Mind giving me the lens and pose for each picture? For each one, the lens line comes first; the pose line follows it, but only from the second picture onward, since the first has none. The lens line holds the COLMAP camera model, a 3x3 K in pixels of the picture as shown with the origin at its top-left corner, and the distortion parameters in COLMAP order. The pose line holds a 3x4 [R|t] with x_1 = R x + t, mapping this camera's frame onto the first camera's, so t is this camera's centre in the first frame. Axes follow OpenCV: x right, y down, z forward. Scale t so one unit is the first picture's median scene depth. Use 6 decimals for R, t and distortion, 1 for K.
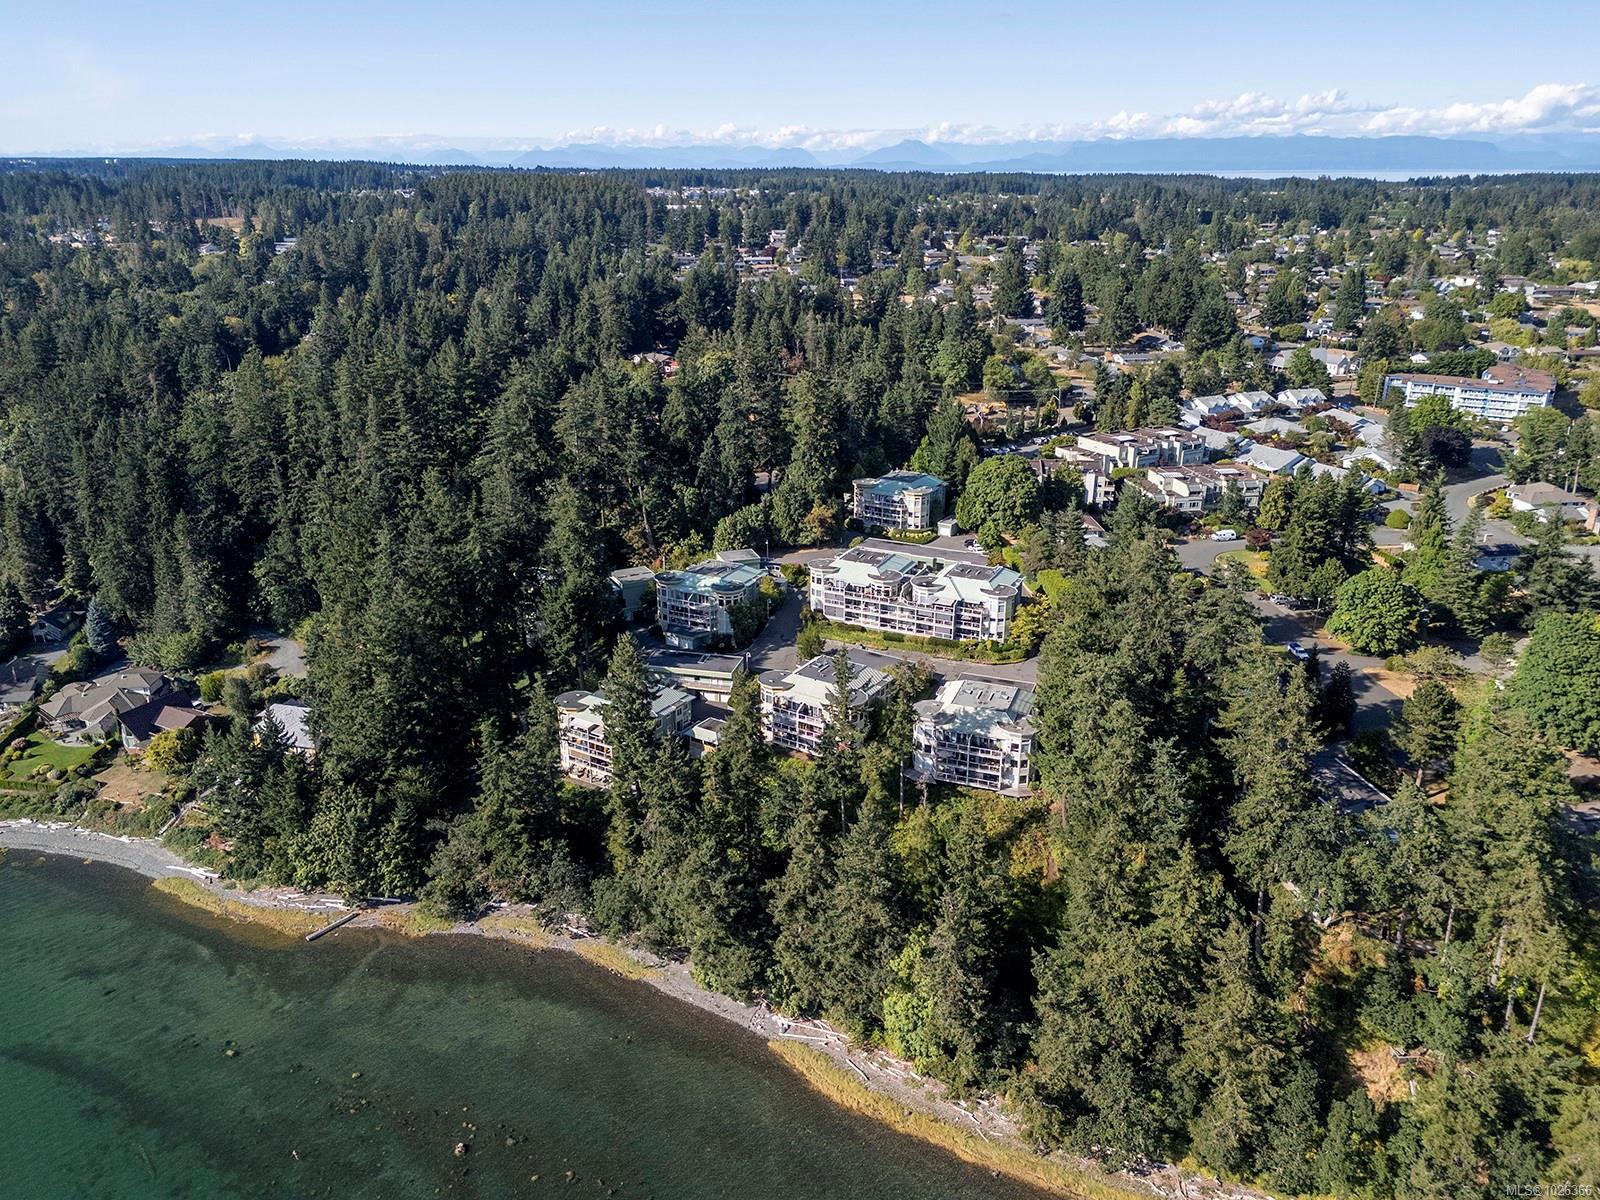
lens RADIAL K [[1180.2, 0, 800.0], [0, 1180.2, 600.0], [0, 0, 1]] dist [0.182724, -0.301907]
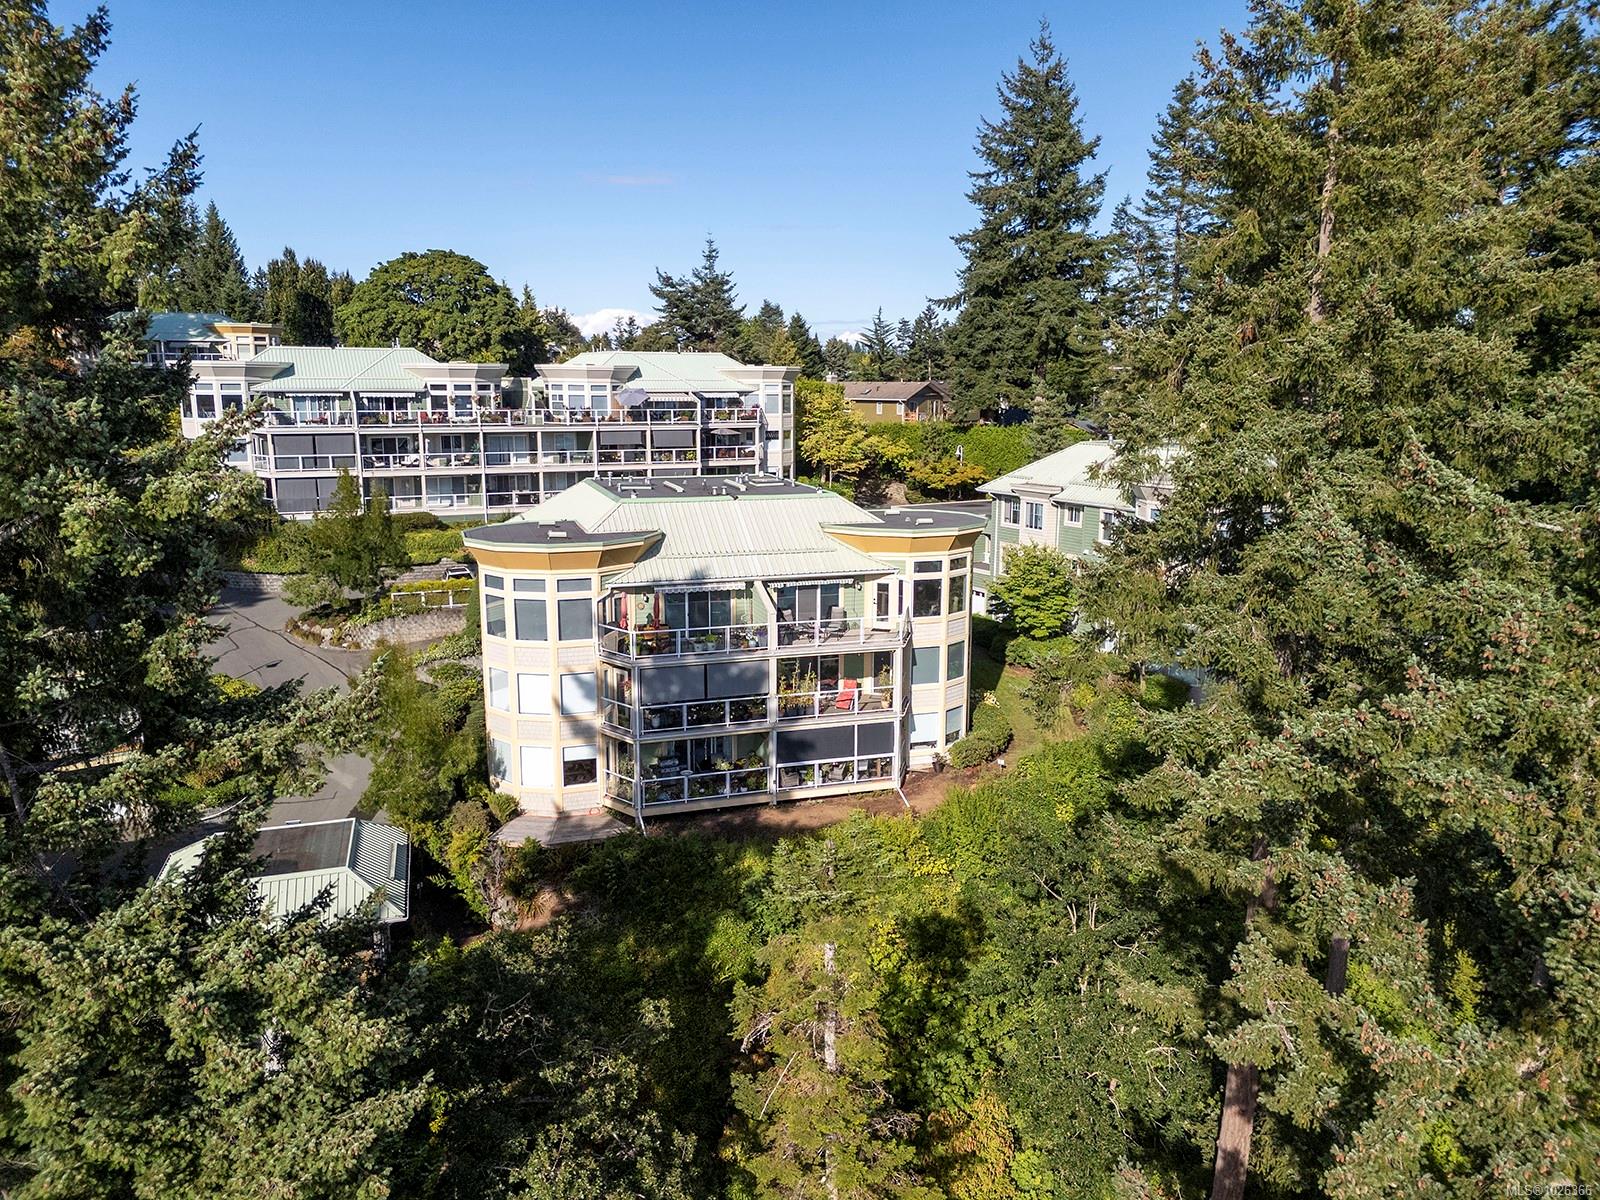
lens RADIAL K [[1176.8, 0, 800.0], [0, 1176.8, 600.0], [0, 0, 1]] dist [0.096165, -0.119325]
pose [[0.634829, -0.143285, 0.759251, -0.135764], [0.266563, 0.962939, -0.041155, 0.085603], [-0.725215, 0.228514, 0.649496, 0.717611]]
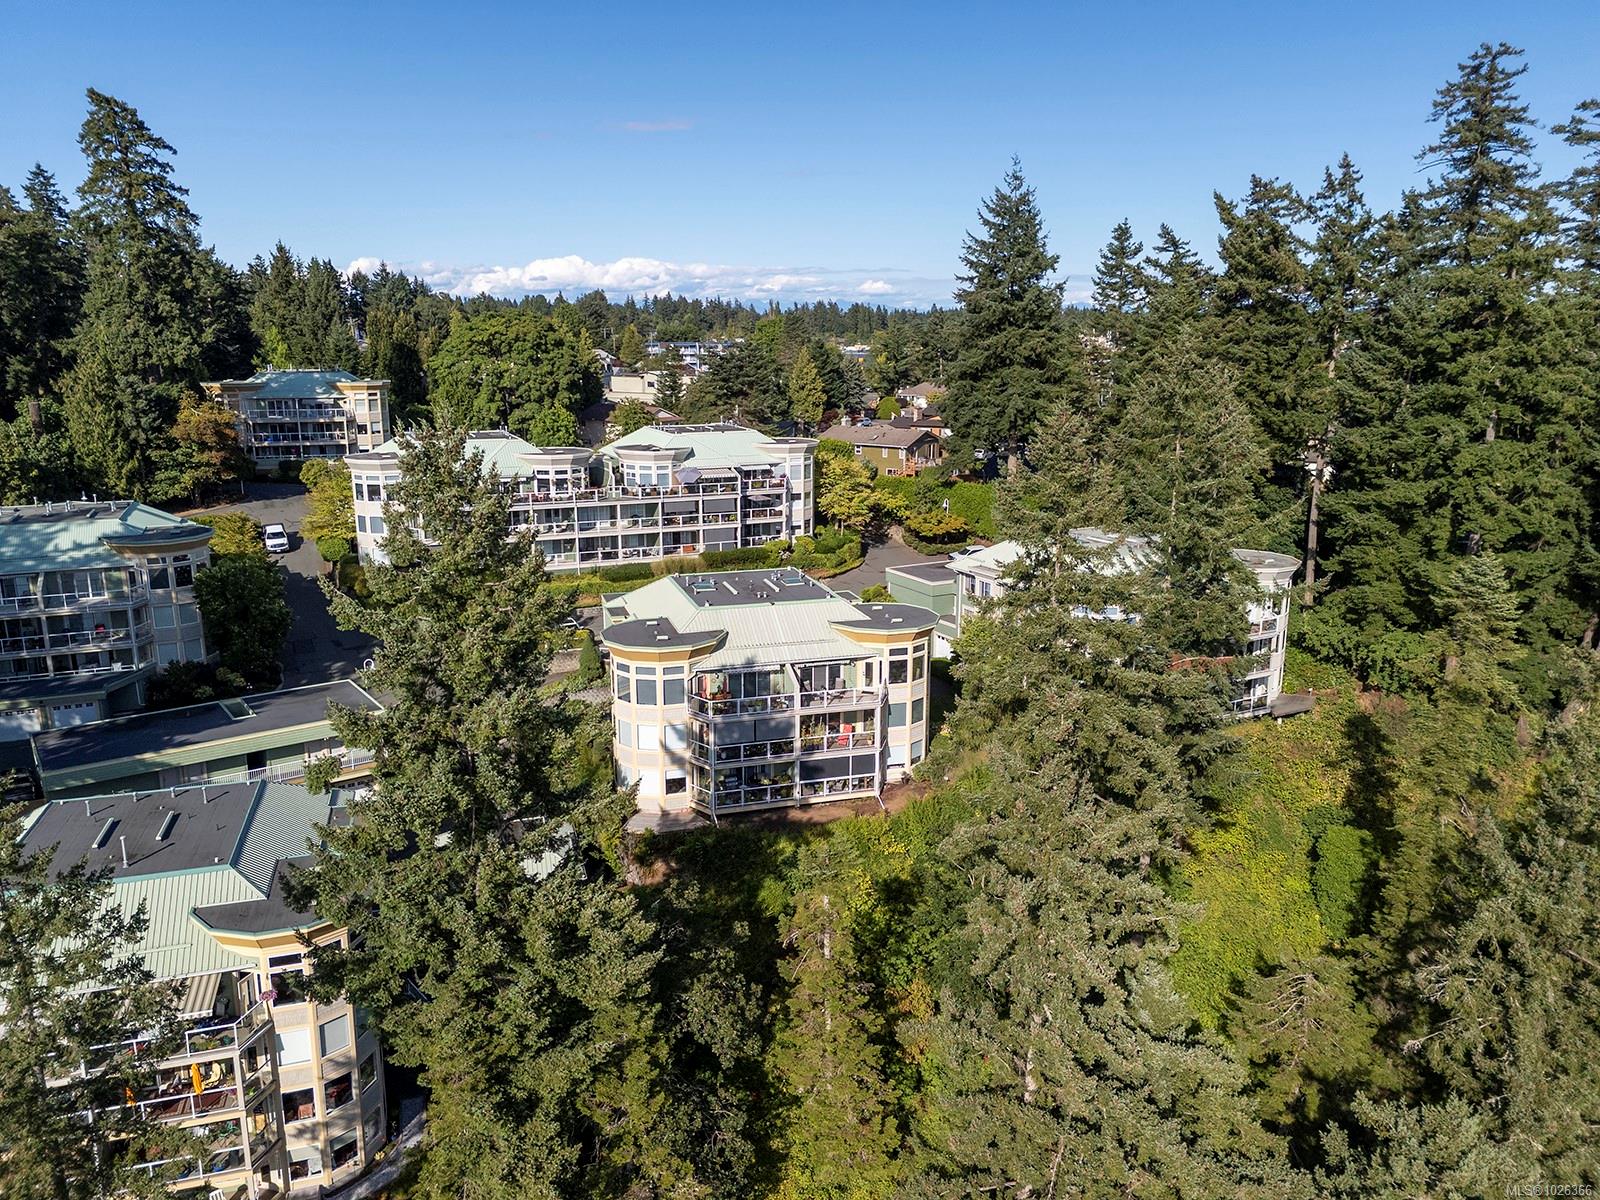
lens RADIAL K [[1176.8, 0, 800.0], [0, 1176.8, 600.0], [0, 0, 1]] dist [0.096165, -0.119325]
pose [[0.648781, -0.171960, 0.741291, -0.208788], [0.263147, 0.964734, -0.006515, 0.060676], [-0.714029, 0.199295, 0.671152, 0.642522]]
